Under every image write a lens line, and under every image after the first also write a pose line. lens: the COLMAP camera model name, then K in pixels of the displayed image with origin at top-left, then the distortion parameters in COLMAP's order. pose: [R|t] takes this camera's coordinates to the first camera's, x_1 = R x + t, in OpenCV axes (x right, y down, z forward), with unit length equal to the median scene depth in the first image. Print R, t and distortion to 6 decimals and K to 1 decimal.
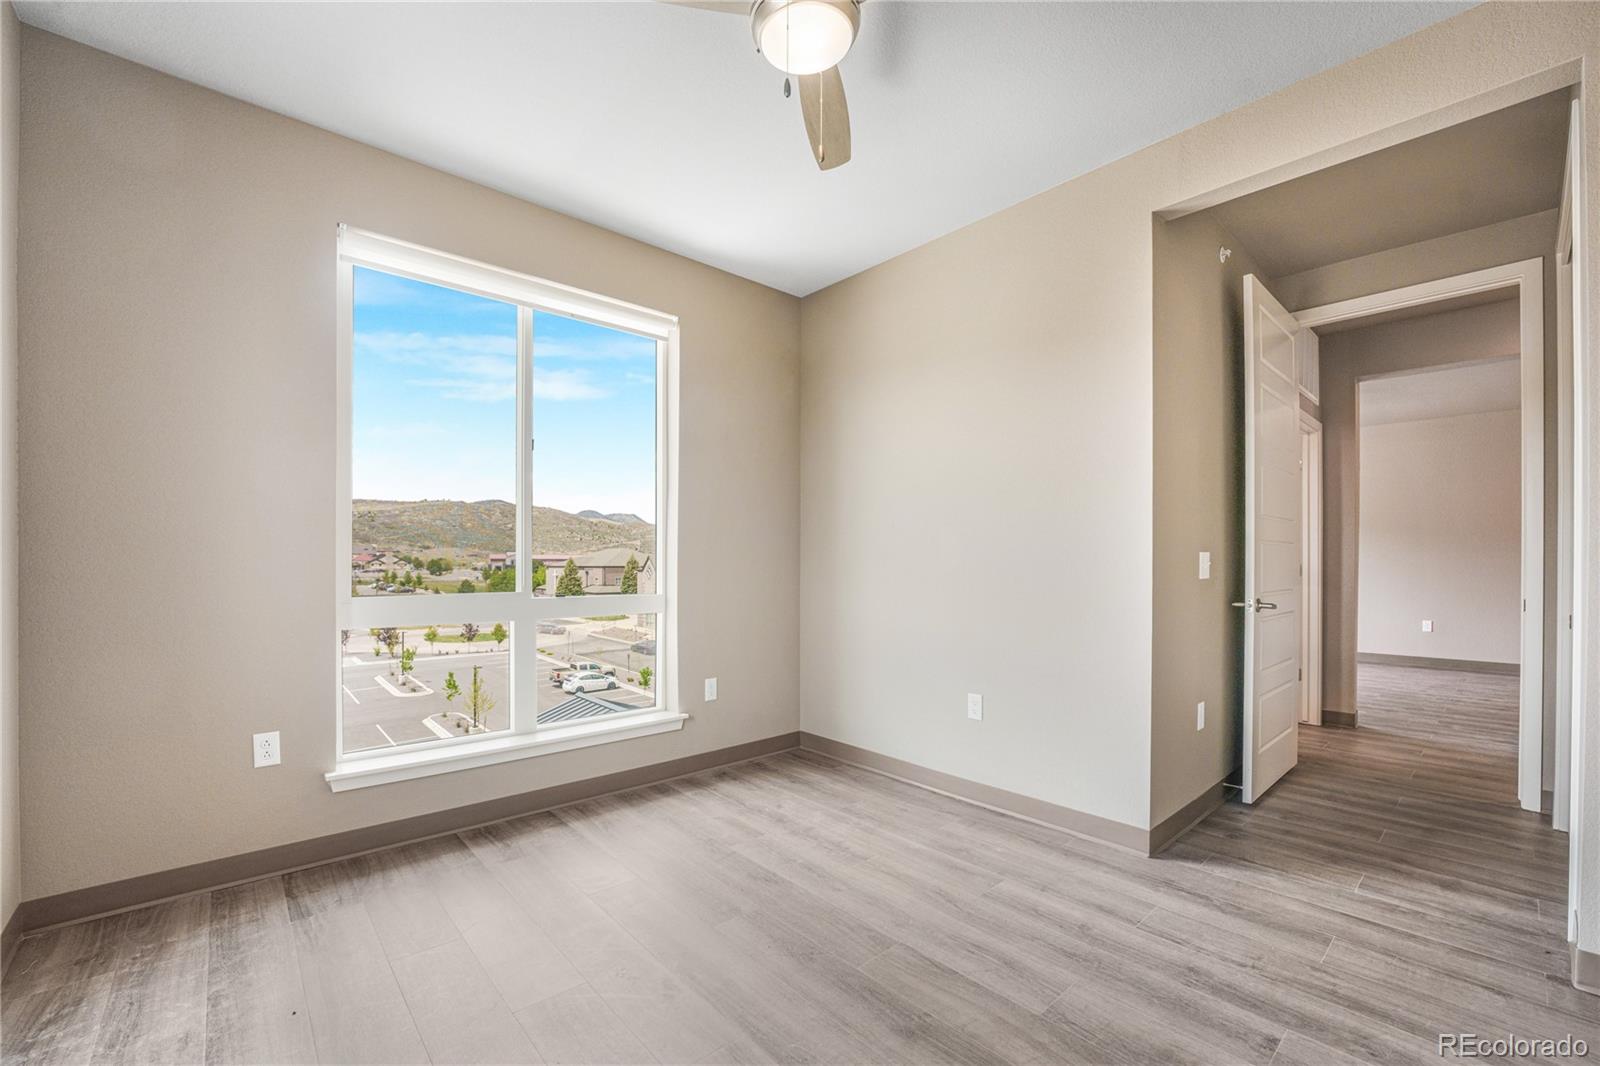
lens RADIAL K [[670.3, 0, 797.9], [0, 670.3, 563.5], [0, 0, 1]] dist [-0.020254, -0.000048]
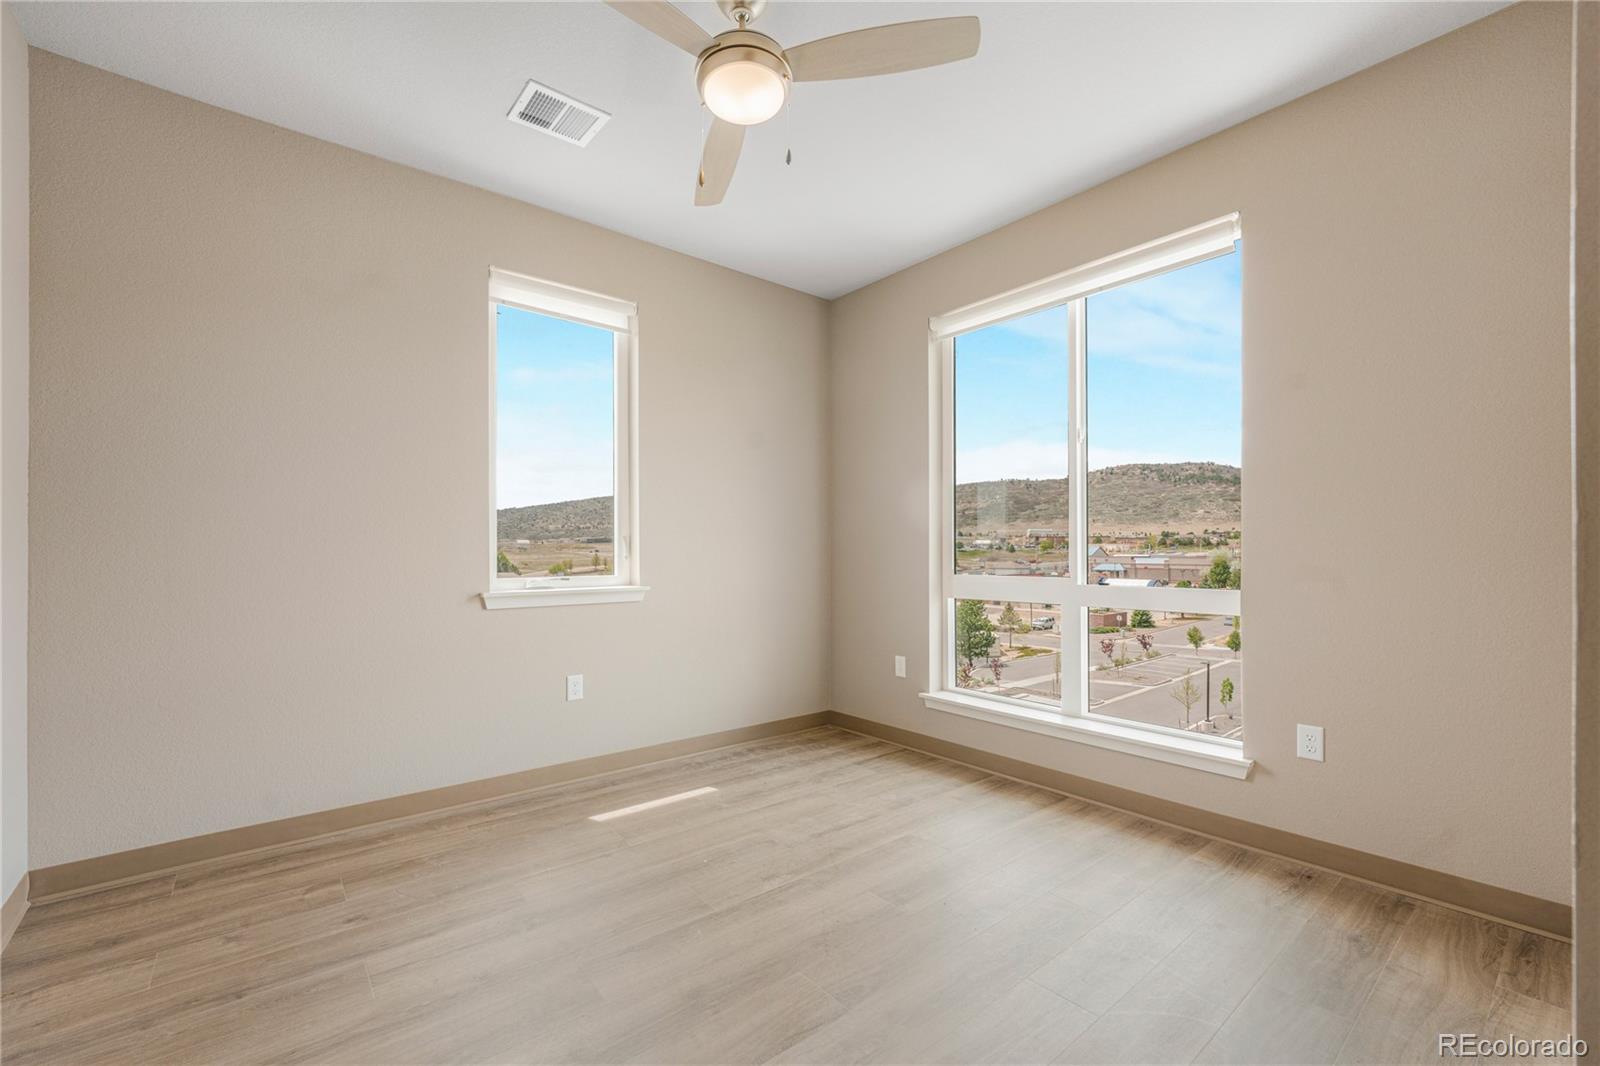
lens RADIAL K [[660.7, 0, 789.5], [0, 660.7, 543.6], [0, 0, 1]] dist [-0.018802, 0.000028]
pose [[-0.043573, -0.012021, -0.998978, 0.798773], [-0.000518, 0.999928, -0.012010, 0.004831], [0.999050, -0.000006, -0.043576, 0.791957]]
